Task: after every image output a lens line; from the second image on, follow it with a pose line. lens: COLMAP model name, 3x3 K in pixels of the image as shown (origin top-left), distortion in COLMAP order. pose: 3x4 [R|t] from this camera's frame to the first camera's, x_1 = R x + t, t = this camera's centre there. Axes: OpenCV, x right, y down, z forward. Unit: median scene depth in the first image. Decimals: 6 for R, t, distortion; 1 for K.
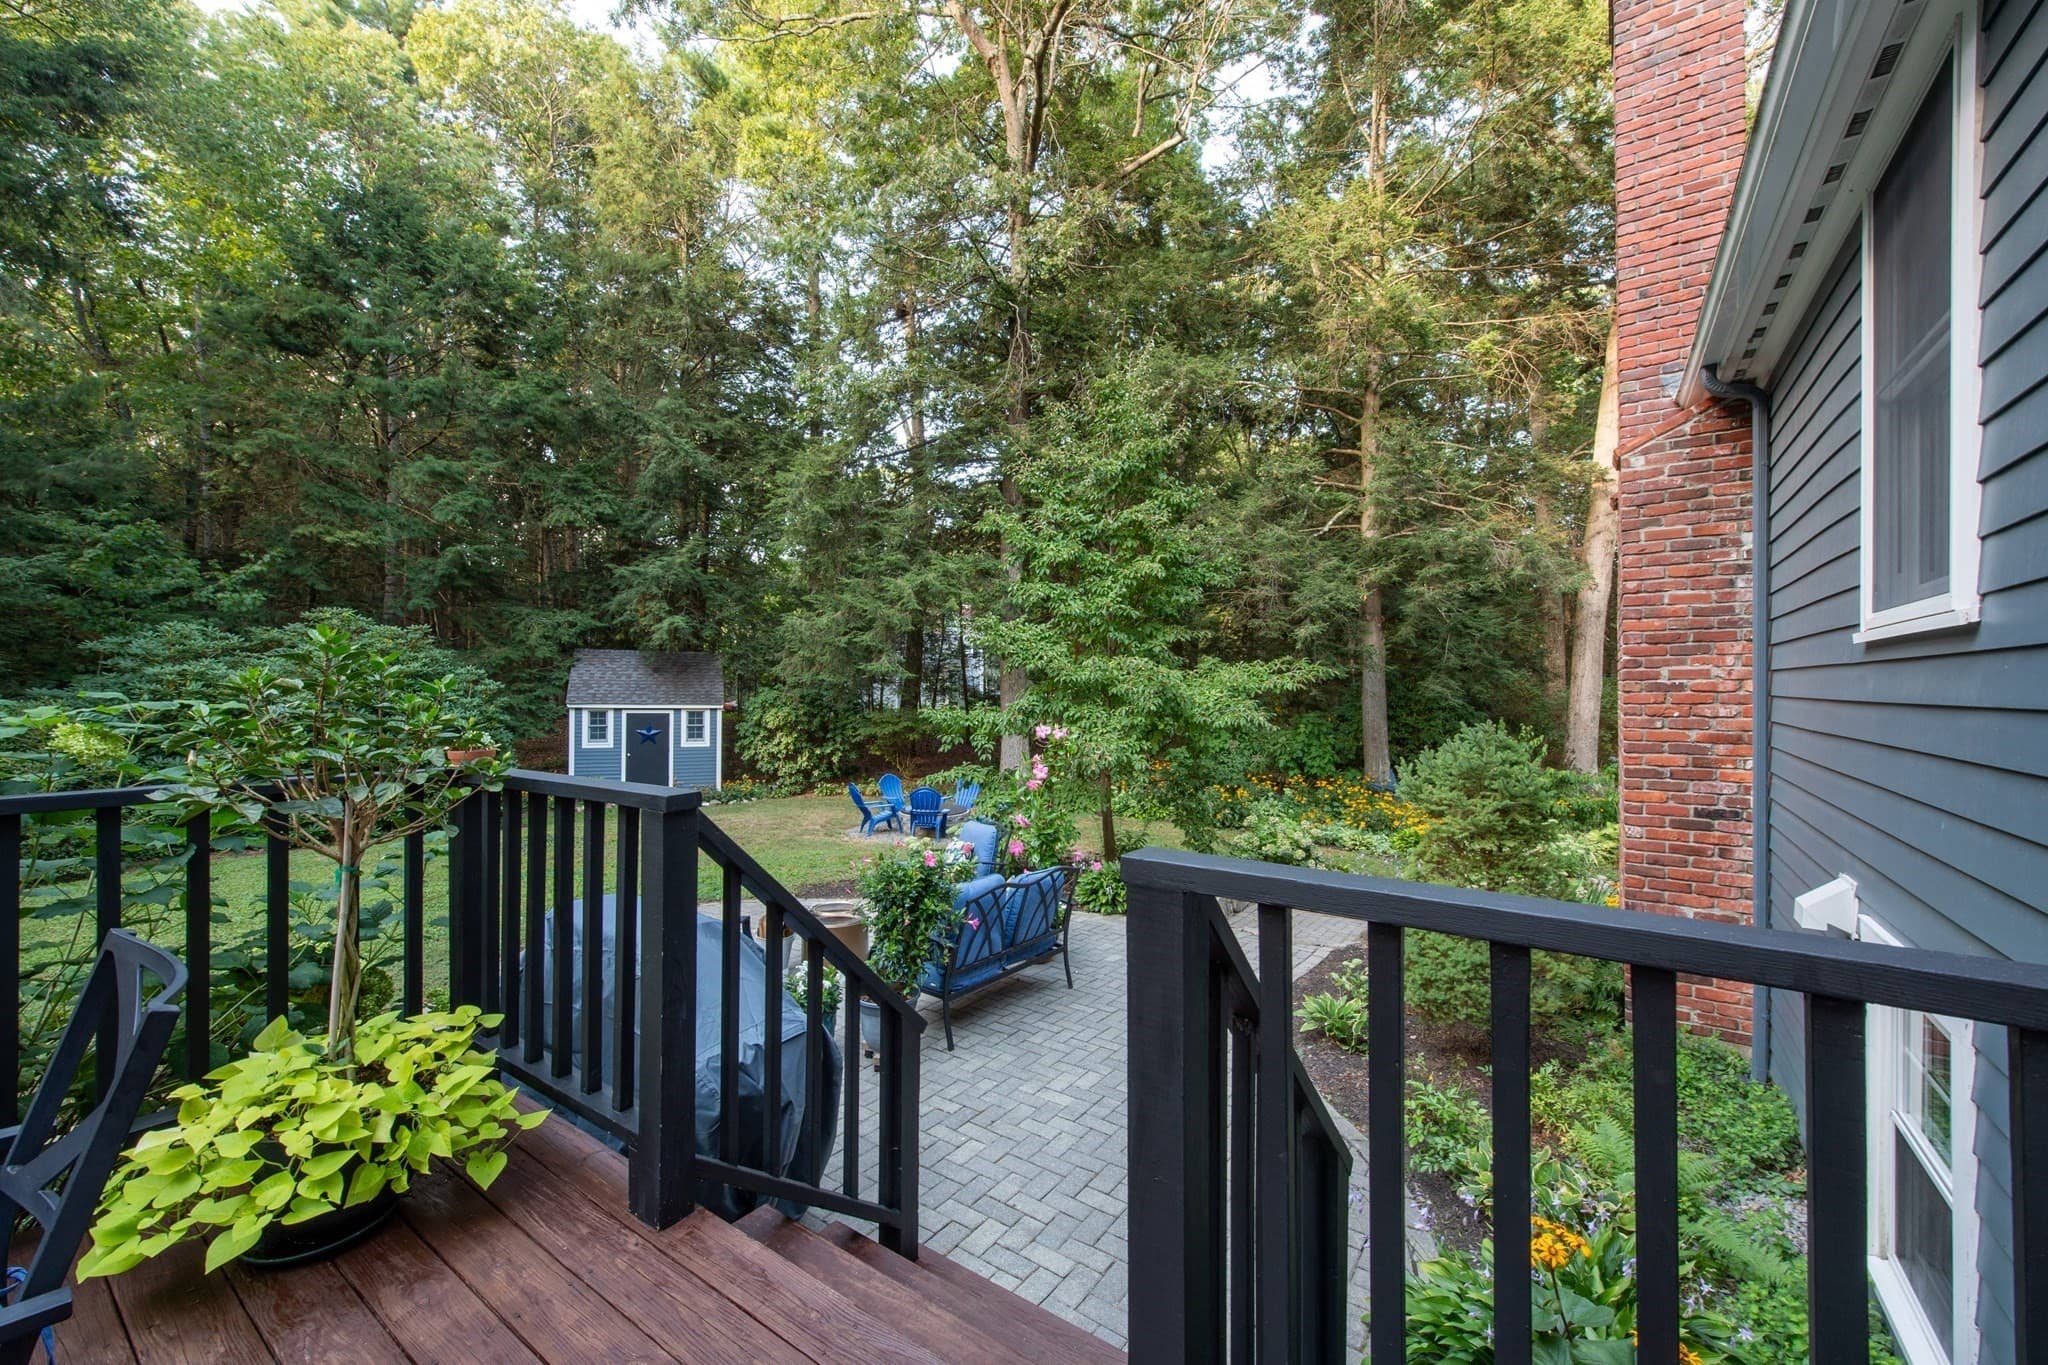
lens RADIAL K [[811.1, 0, 1024.0], [0, 811.1, 682.5], [0, 0, 1]] dist [0.001214, 0.000088]
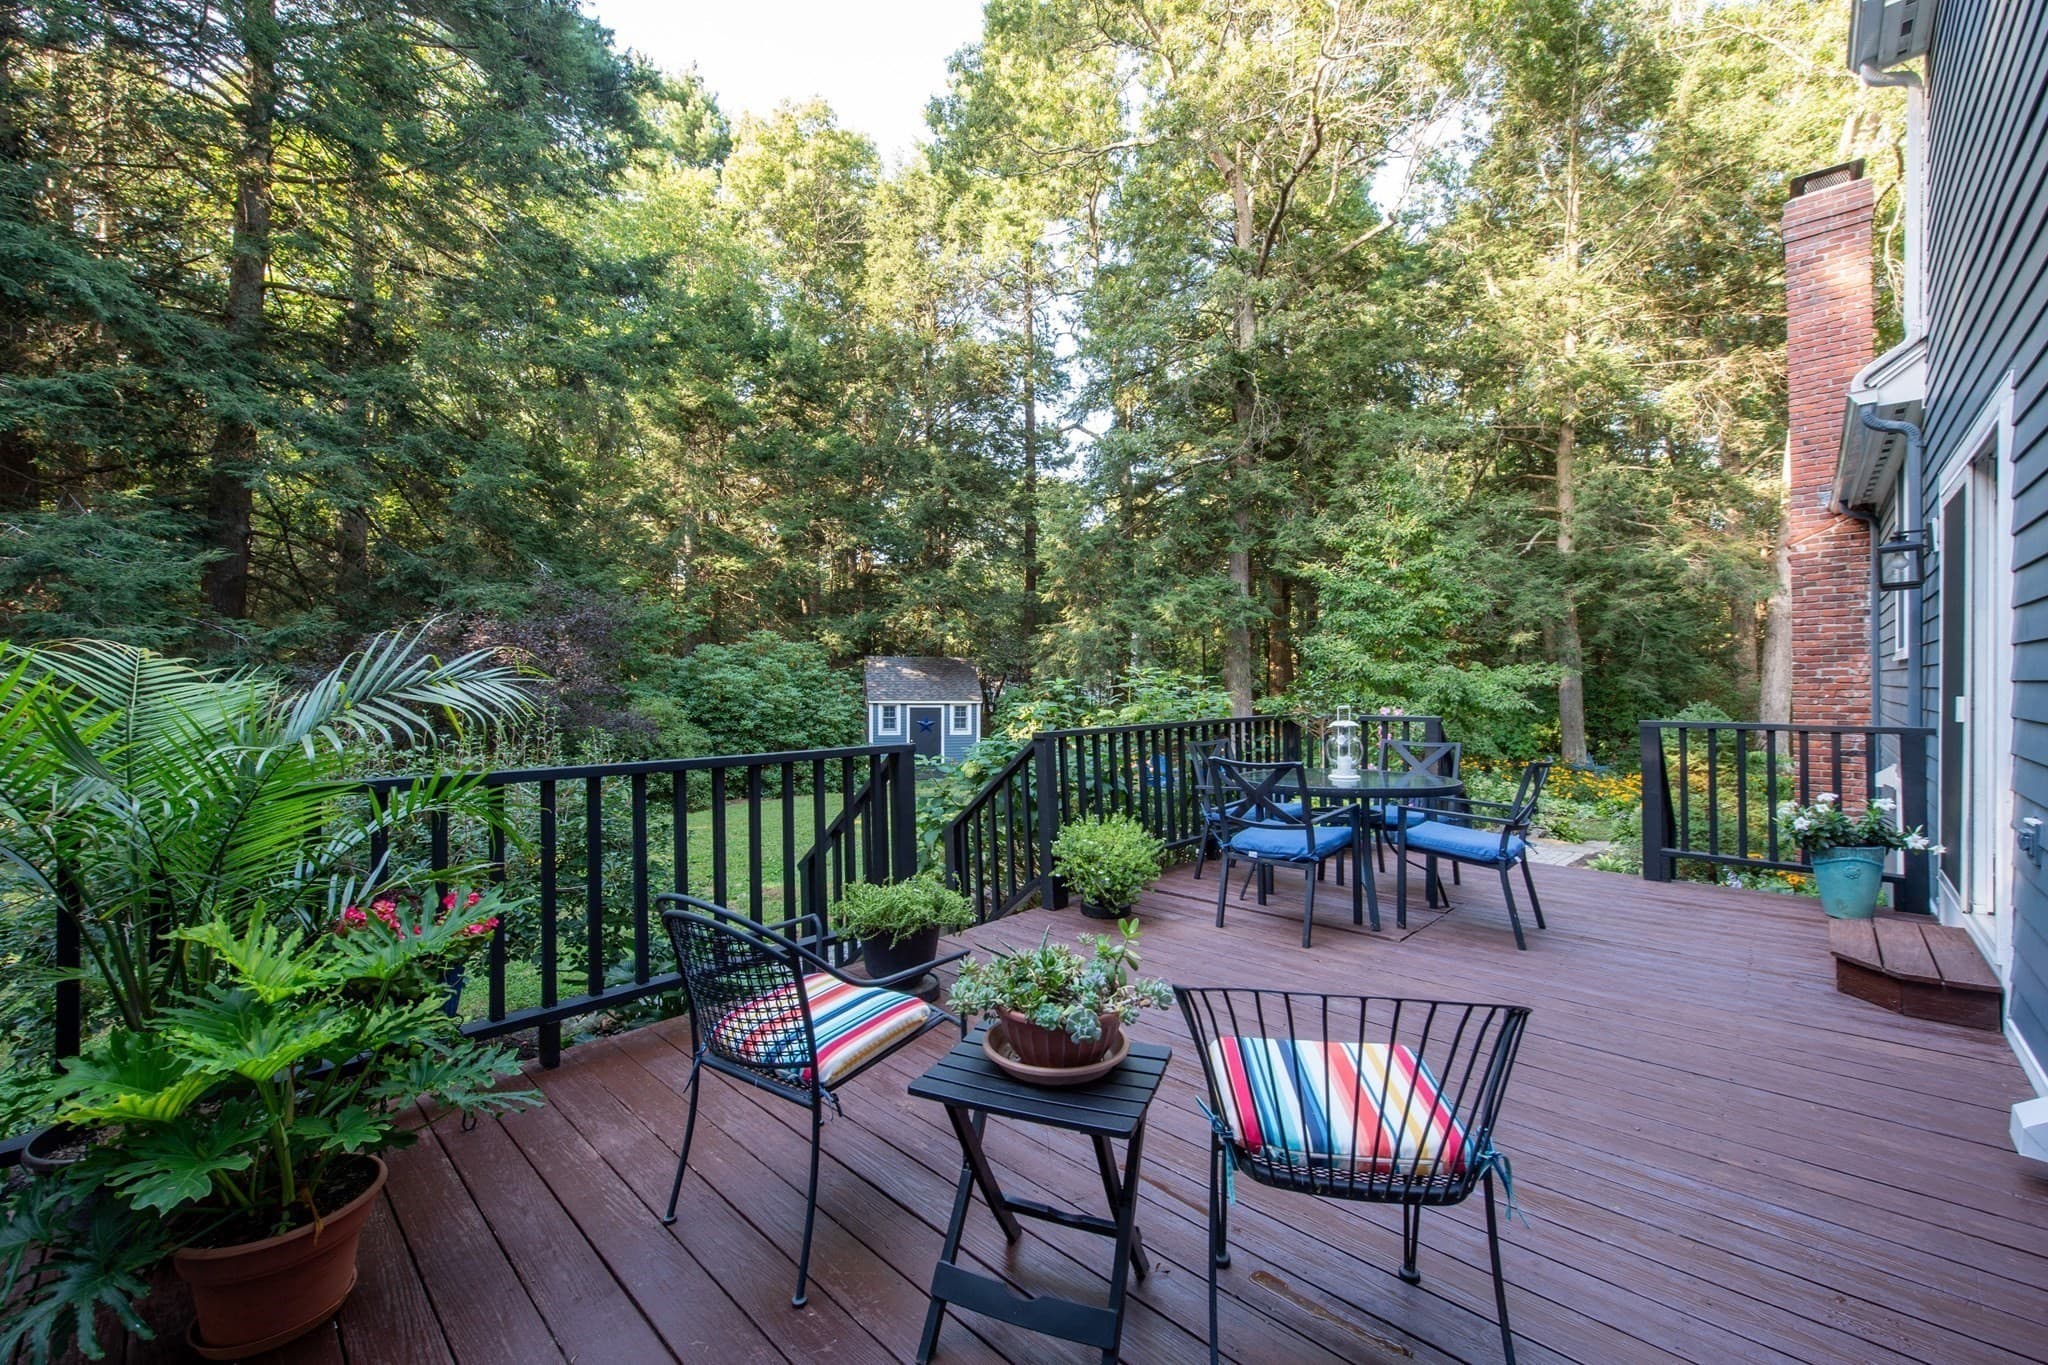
lens RADIAL K [[811.1, 0, 1024.0], [0, 811.1, 682.5], [0, 0, 1]] dist [0.001214, 0.000088]
pose [[0.989300, -0.007252, -0.145716, -0.145278], [0.007552, 0.999970, 0.001507, -0.001188], [0.145701, -0.002592, 0.989325, -0.219740]]
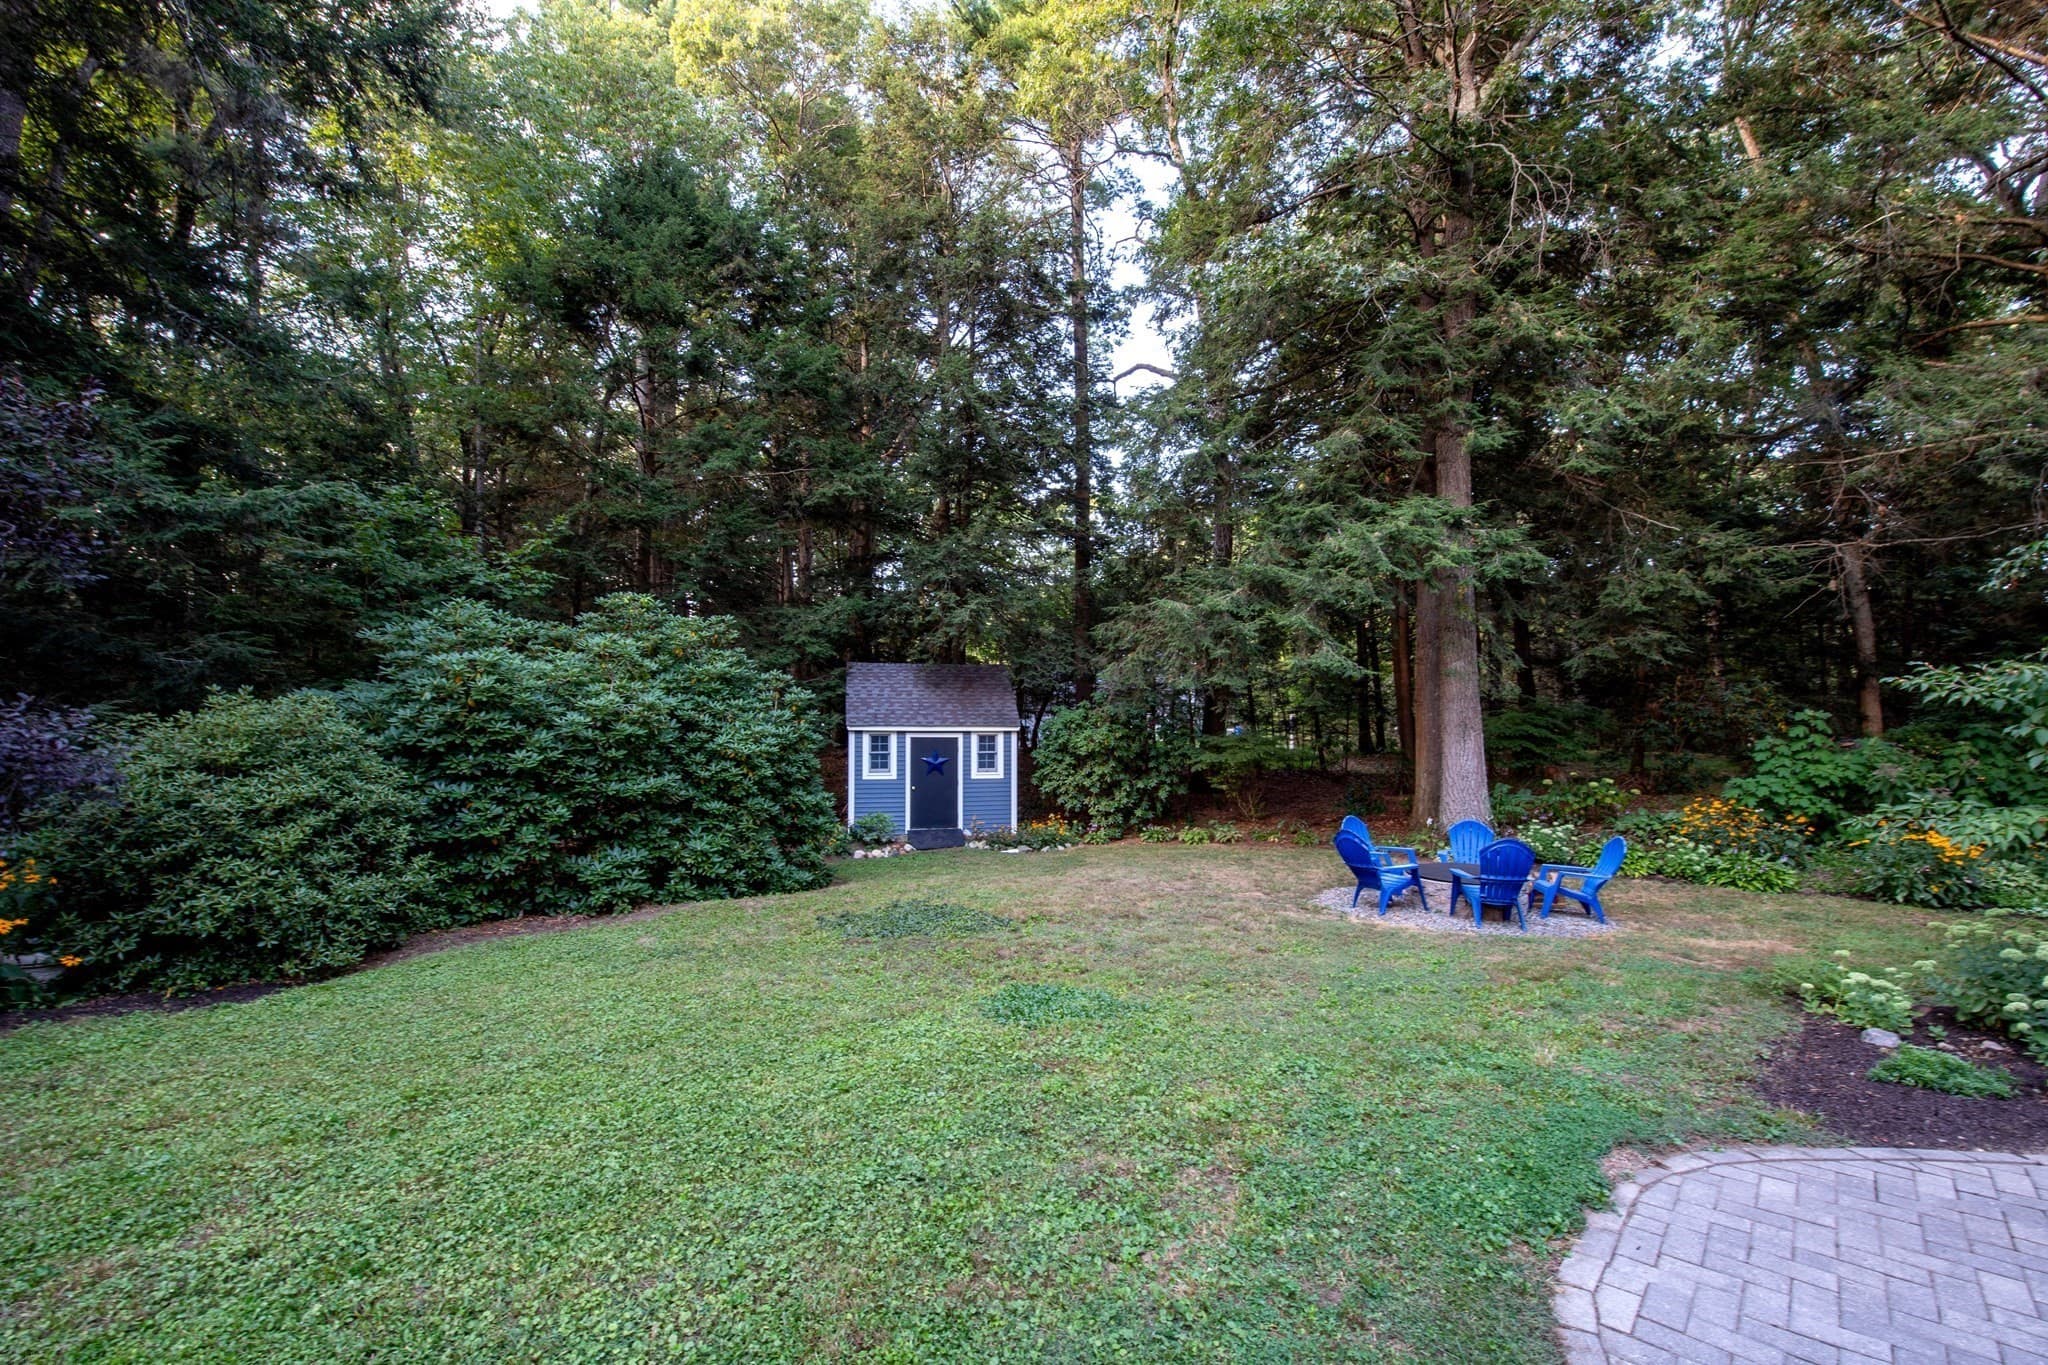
lens RADIAL K [[822.1, 0, 1024.0], [0, 822.1, 682.5], [0, 0, 1]] dist [0.000379, 0.000055]
pose [[0.982050, -0.020077, -0.187548, -0.234357], [0.011349, 0.998807, -0.047497, 0.024927], [0.188278, 0.044516, 0.981106, 0.211494]]
